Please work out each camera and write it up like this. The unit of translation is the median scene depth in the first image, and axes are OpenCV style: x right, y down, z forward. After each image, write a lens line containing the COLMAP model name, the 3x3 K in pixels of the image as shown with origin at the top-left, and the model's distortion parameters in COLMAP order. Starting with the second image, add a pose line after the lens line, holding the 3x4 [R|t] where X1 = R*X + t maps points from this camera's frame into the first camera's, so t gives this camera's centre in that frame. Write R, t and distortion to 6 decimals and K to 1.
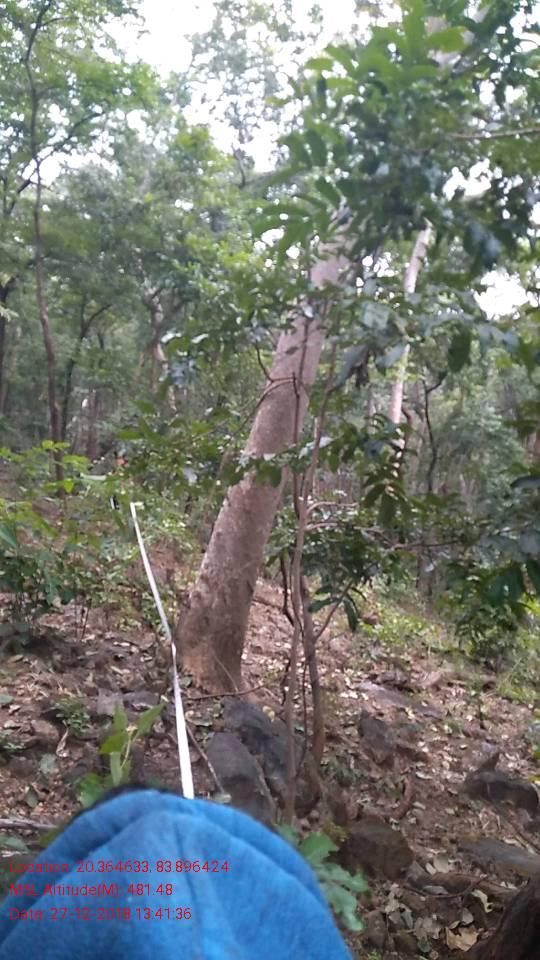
lens RADIAL K [[674.0, 0, 270.0], [0, 674.0, 480.0], [0, 0, 1]] dist [0.031328, -0.001920]
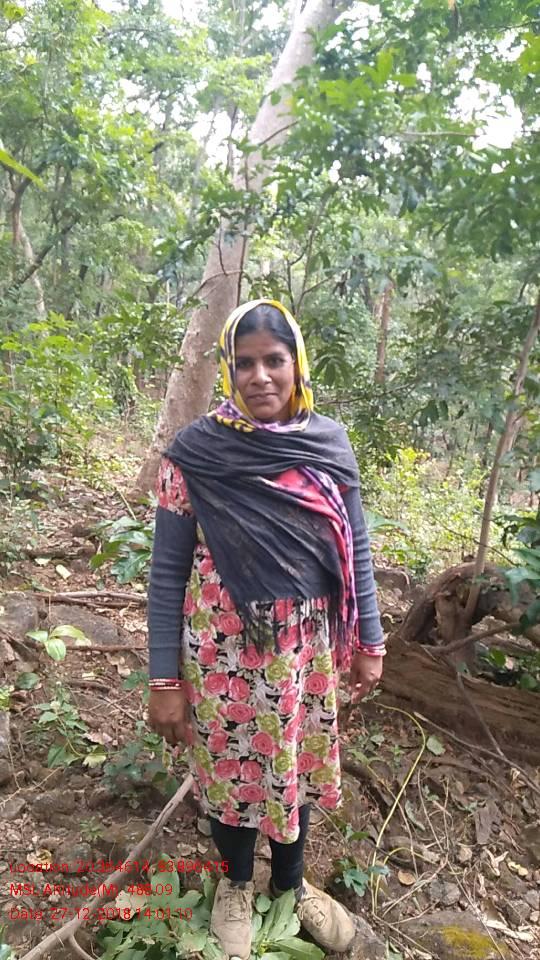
lens RADIAL K [[674.0, 0, 270.0], [0, 674.0, 480.0], [0, 0, 1]] dist [0.031328, -0.001920]
pose [[0.973730, -0.052174, 0.221647, -0.181155], [0.010600, 0.982727, 0.184757, -0.002167], [-0.227458, -0.177554, 0.957464, -0.244072]]
